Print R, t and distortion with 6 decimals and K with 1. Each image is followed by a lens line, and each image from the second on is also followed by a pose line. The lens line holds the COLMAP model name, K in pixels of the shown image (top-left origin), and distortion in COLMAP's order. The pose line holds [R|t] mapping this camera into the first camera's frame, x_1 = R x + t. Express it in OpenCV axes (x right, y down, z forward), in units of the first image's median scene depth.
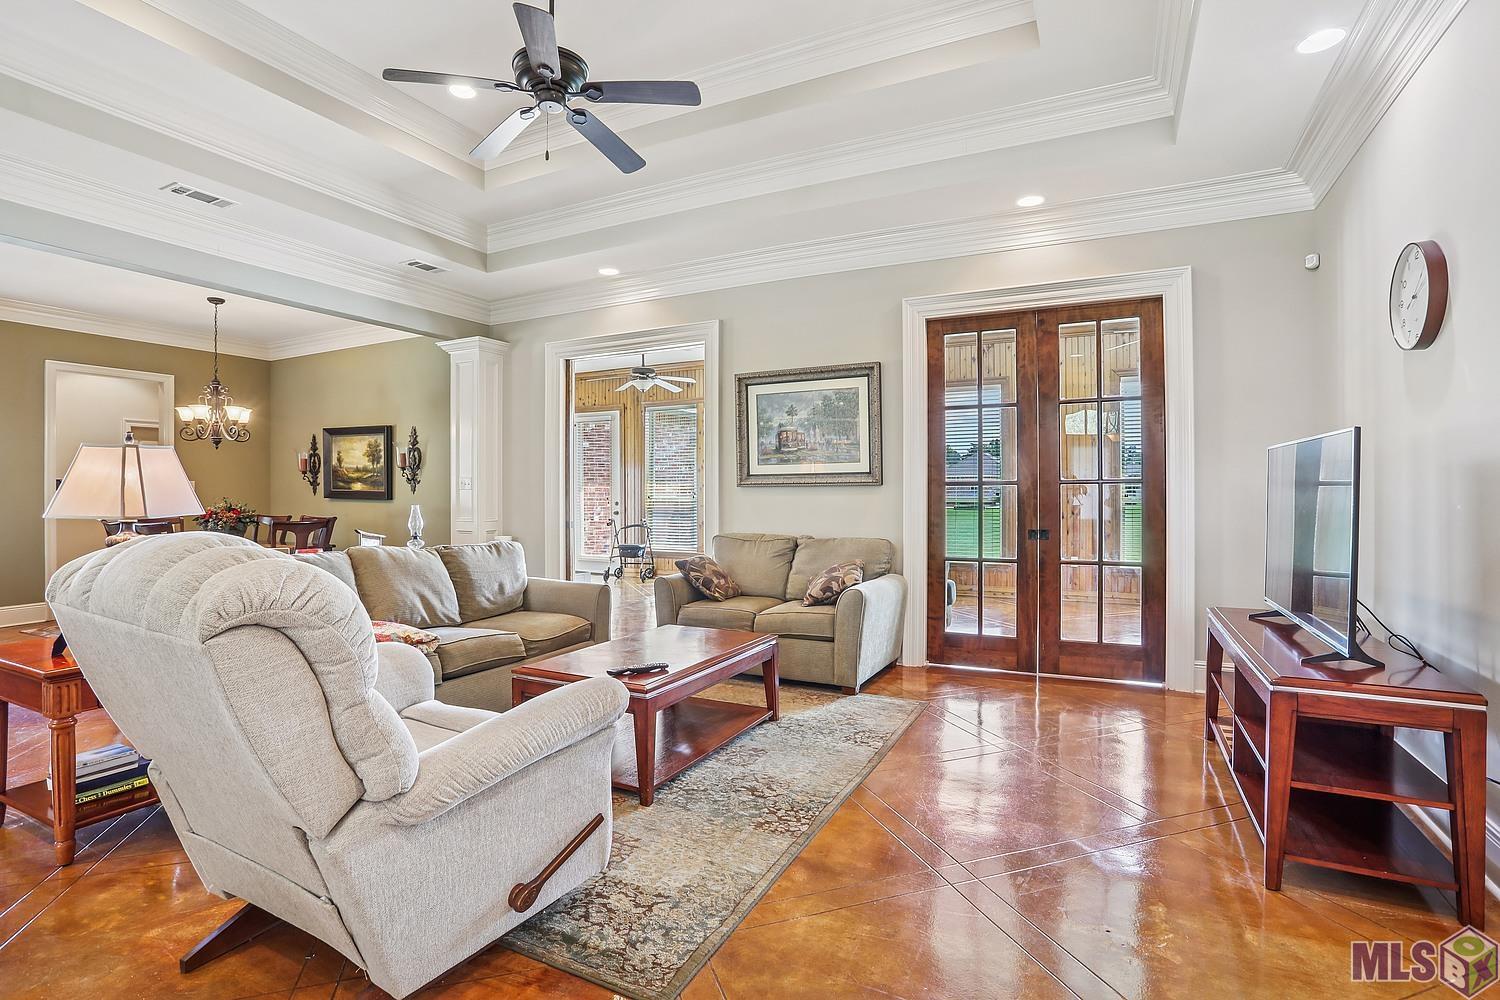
lens RADIAL K [[730.7, 0, 746.3], [0, 730.7, 487.4], [0, 0, 1]] dist [-0.025085, 0.002028]
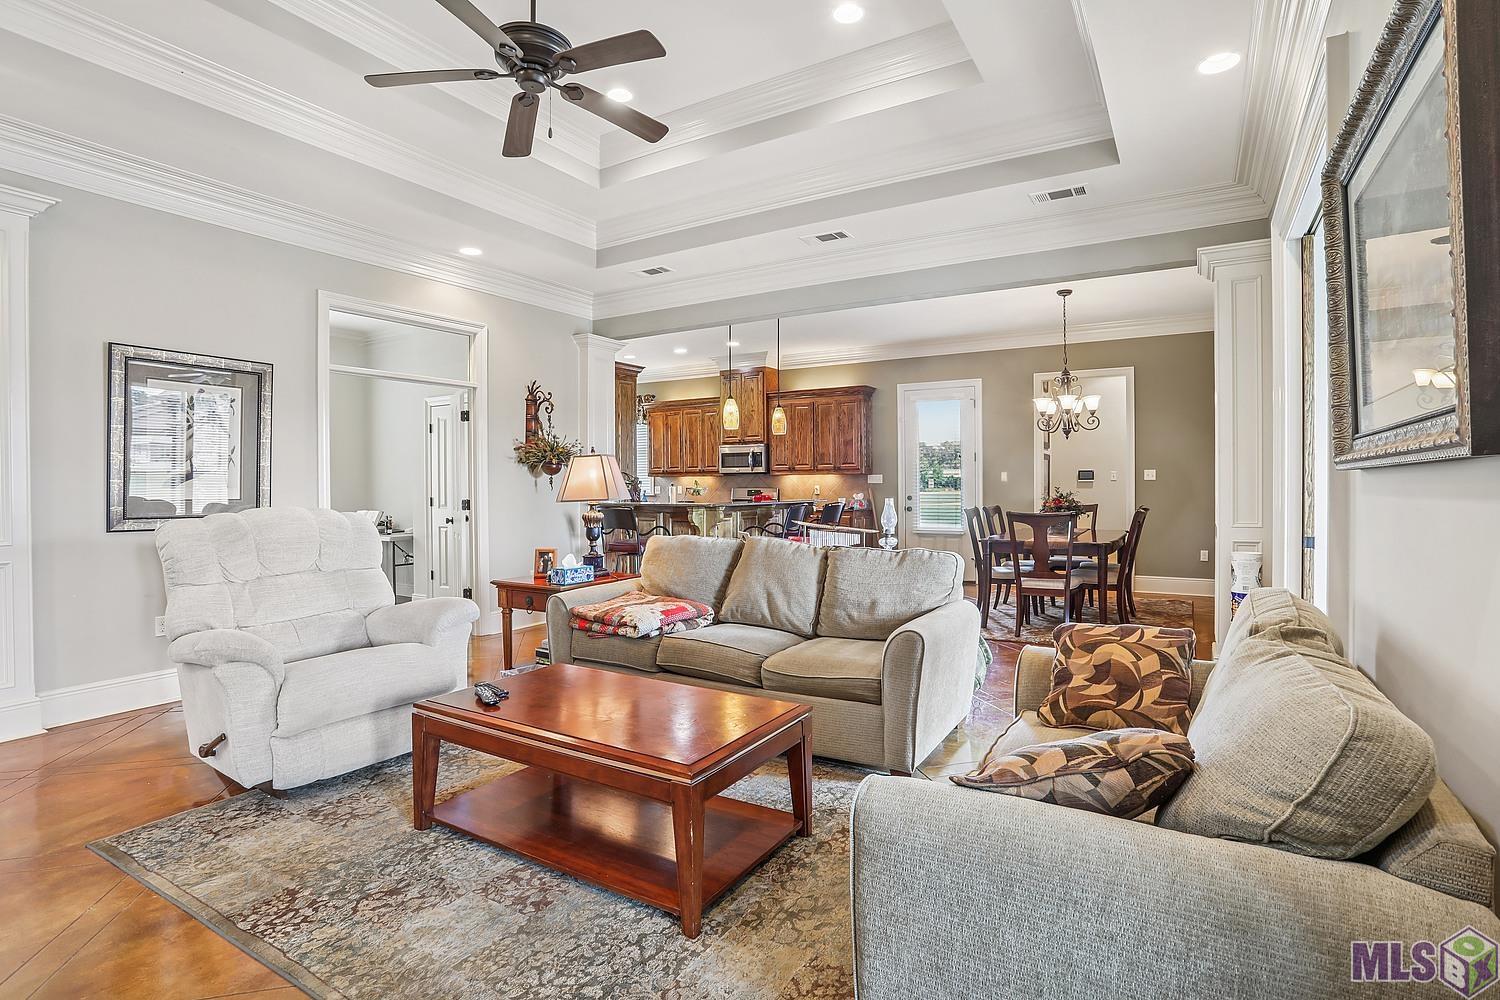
lens RADIAL K [[730.7, 0, 746.3], [0, 730.7, 487.4], [0, 0, 1]] dist [-0.025085, 0.002028]
pose [[-0.069793, 0.012334, -0.997485, 0.271158], [0.010269, 0.999879, 0.011645, -0.001435], [0.997509, -0.009431, -0.069911, 0.537270]]
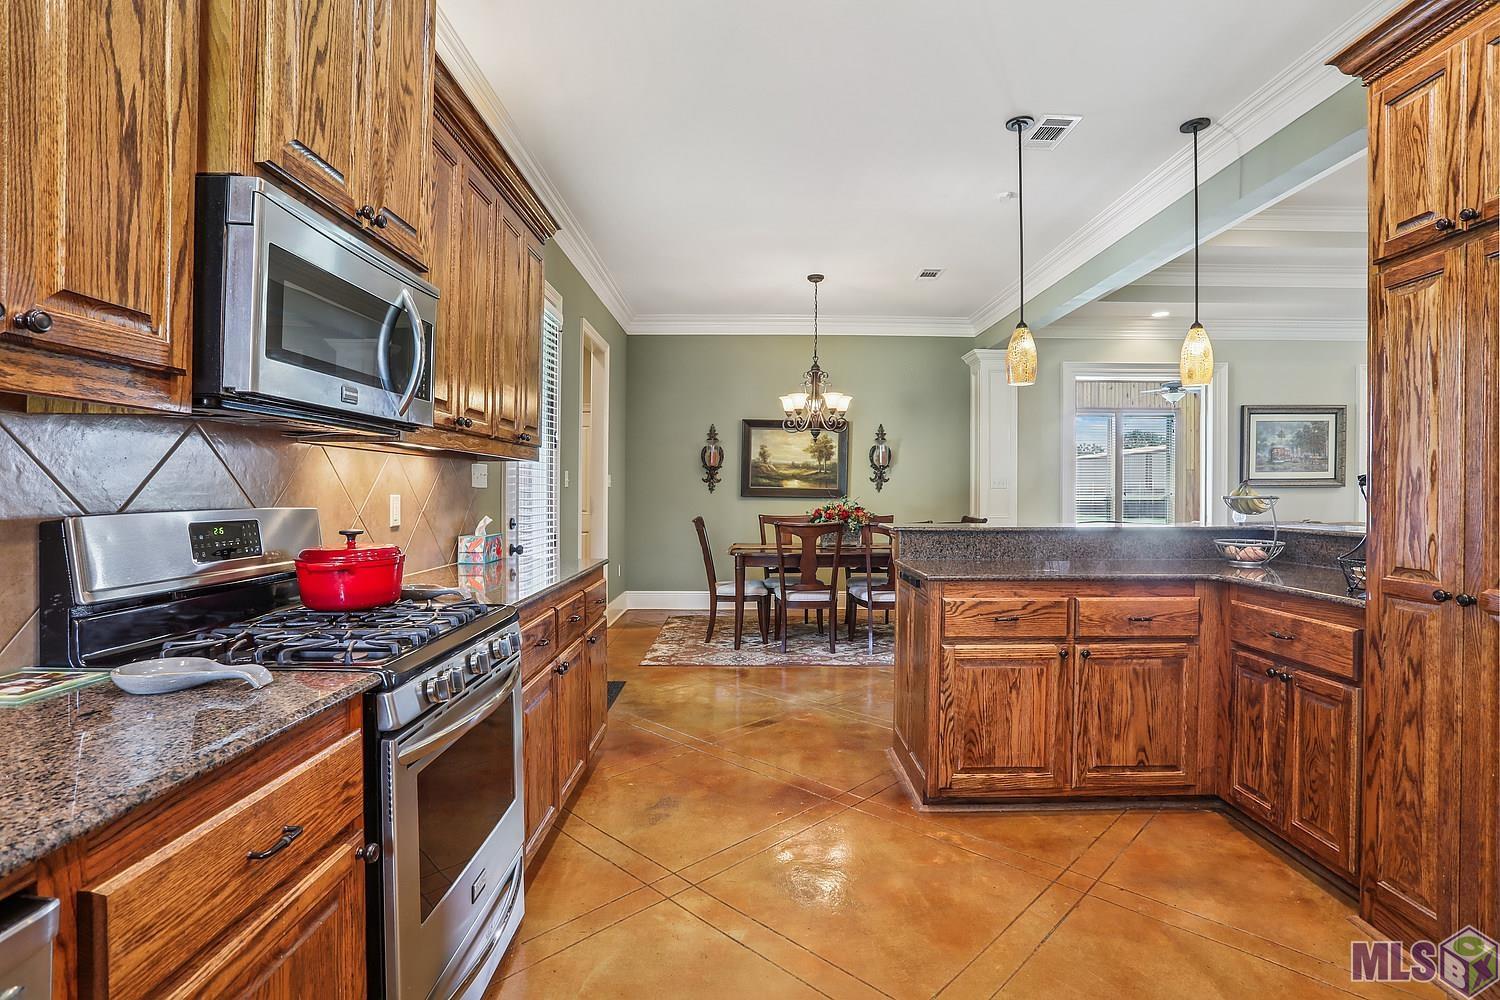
lens RADIAL K [[730.7, 0, 746.3], [0, 730.7, 487.4], [0, 0, 1]] dist [-0.025085, 0.002028]
pose [[0.863855, 0.004545, 0.503719, -1.092984], [-0.006695, 0.999975, 0.002458, 0.001182], [-0.503695, -0.005496, 0.863864, 0.224522]]
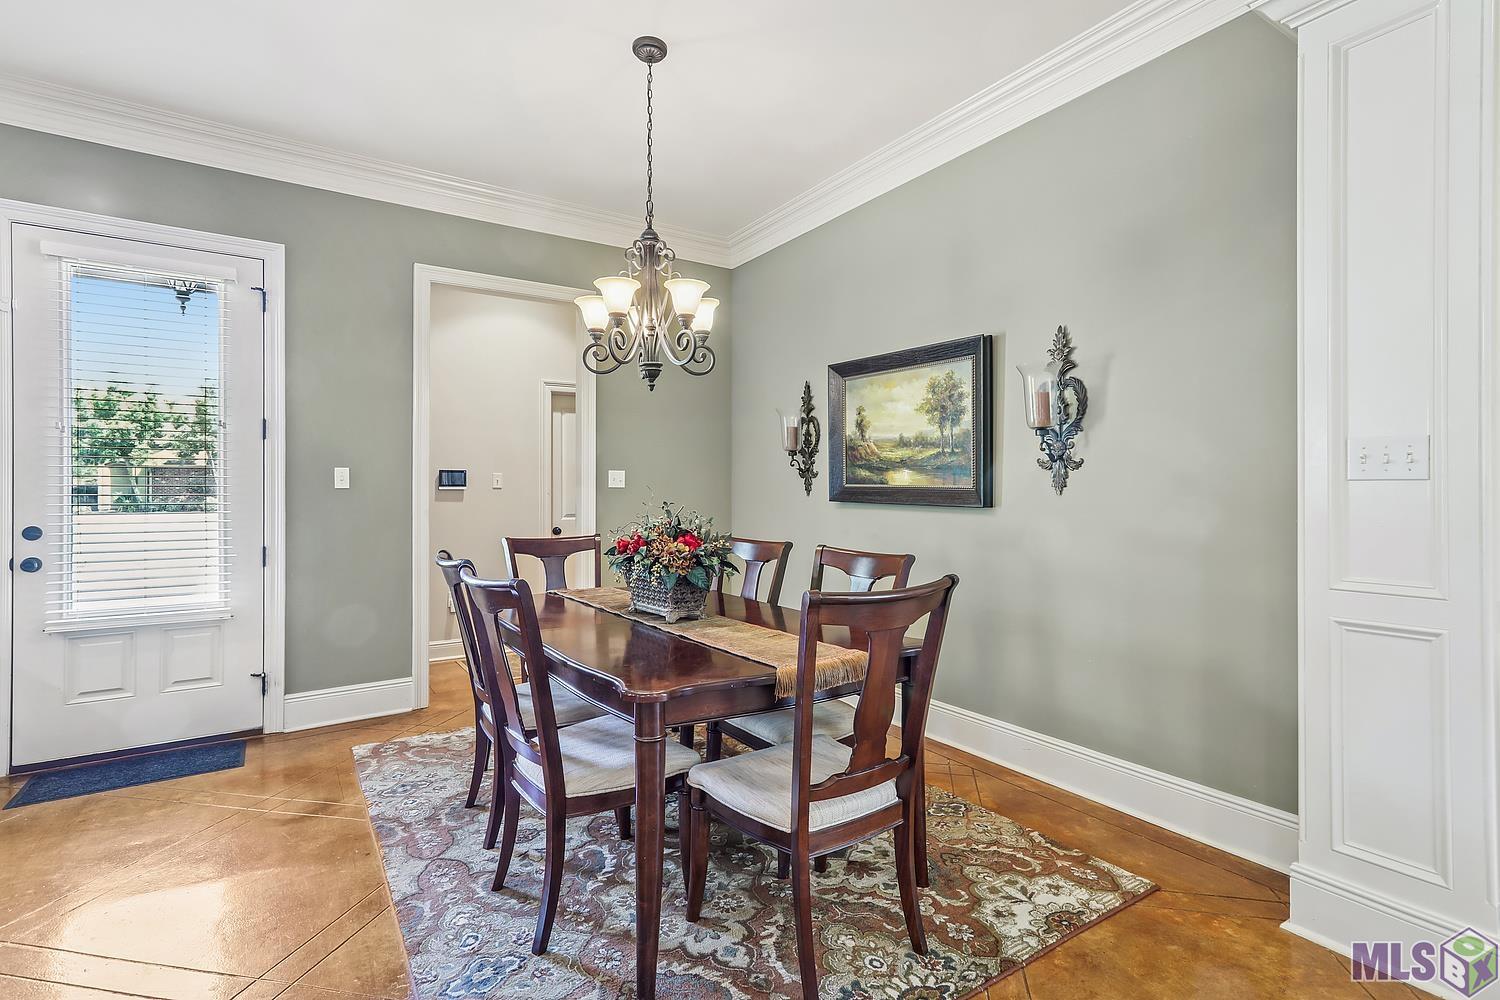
lens RADIAL K [[712.6, 0, 757.7], [0, 712.6, 488.6], [0, 0, 1]] dist [-0.001530, 0.000339]
pose [[0.875280, 0.004298, -0.483597, -0.405172], [-0.002655, 0.999988, 0.004081, 0.004052], [0.483609, -0.002288, 0.875281, 0.564286]]
